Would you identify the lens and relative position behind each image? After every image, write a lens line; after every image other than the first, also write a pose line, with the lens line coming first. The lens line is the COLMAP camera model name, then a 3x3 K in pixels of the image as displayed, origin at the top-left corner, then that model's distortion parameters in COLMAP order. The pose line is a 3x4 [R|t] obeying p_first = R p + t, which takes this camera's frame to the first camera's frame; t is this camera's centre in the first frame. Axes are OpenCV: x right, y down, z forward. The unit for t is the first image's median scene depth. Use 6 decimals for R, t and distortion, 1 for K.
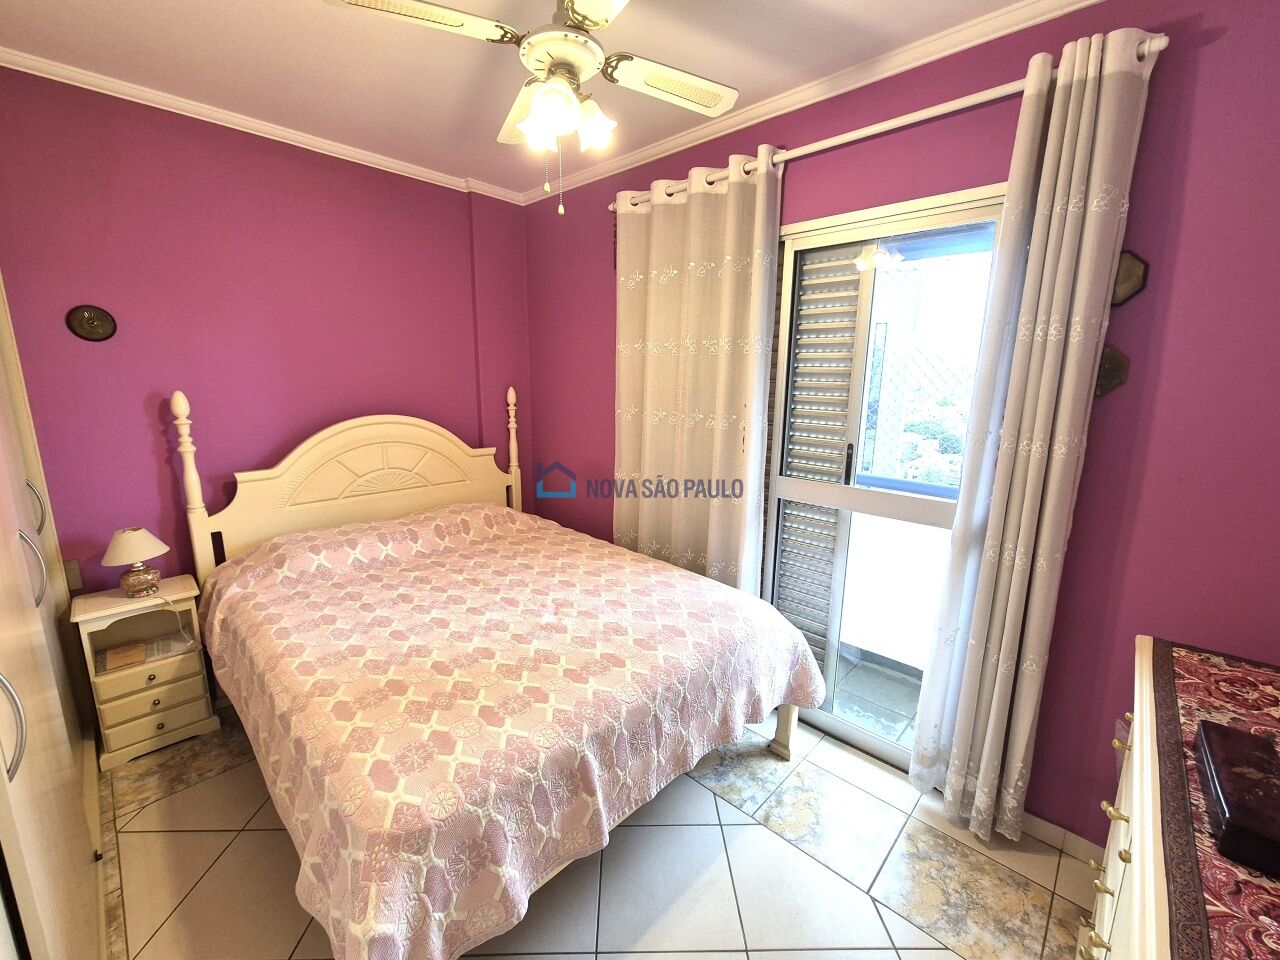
lens RADIAL K [[525.6, 0, 640.0], [0, 525.6, 480.0], [0, 0, 1]] dist [0.001049, 0.000249]
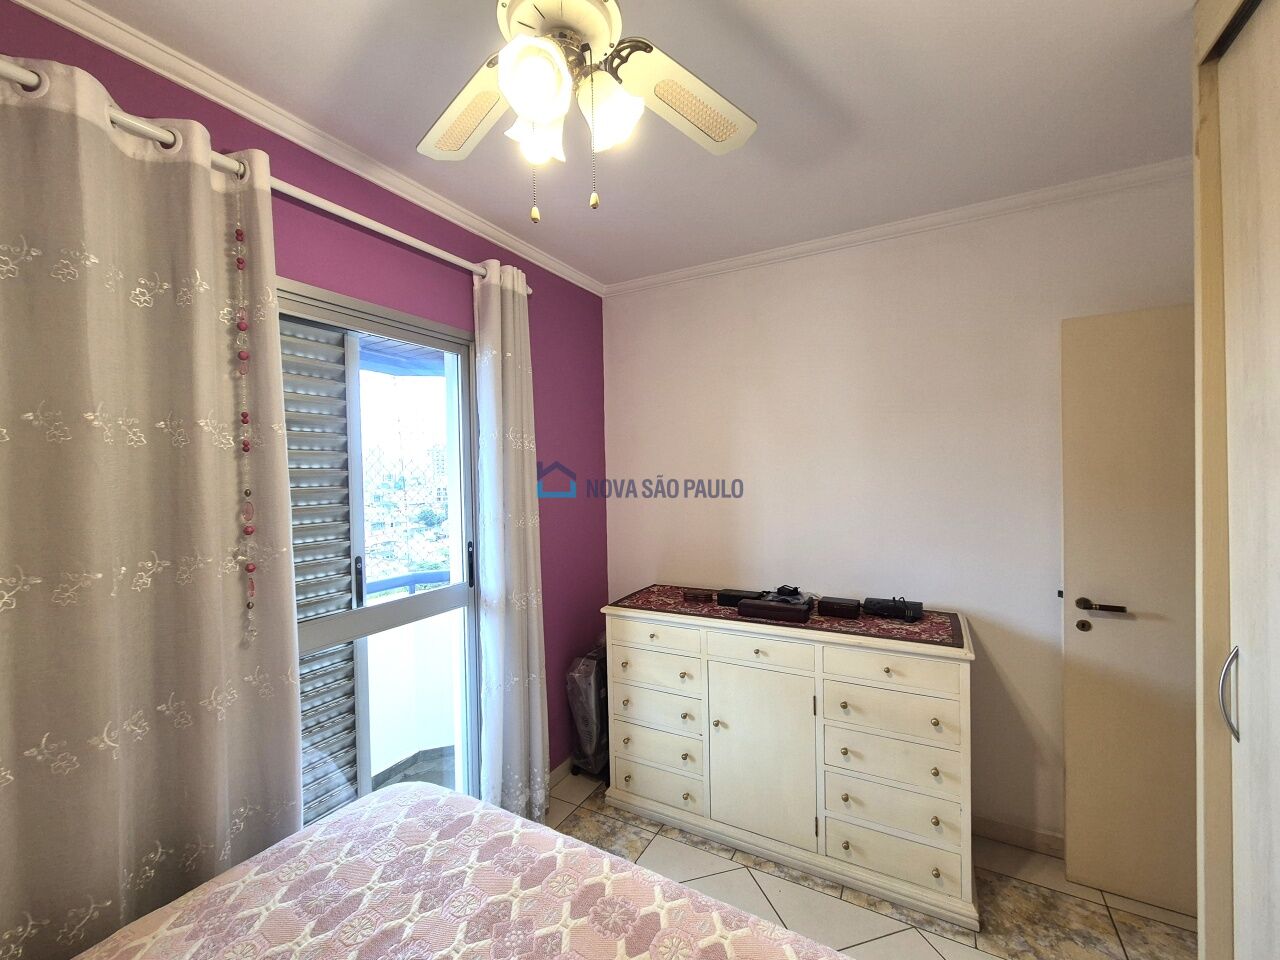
lens RADIAL K [[525.6, 0, 640.0], [0, 525.6, 480.0], [0, 0, 1]] dist [0.001049, 0.000249]
pose [[-0.248881, -0.022847, 0.968265, -0.561443], [0.210490, 0.974551, 0.077099, -0.169206], [-0.945385, 0.222998, -0.237738, 0.786545]]
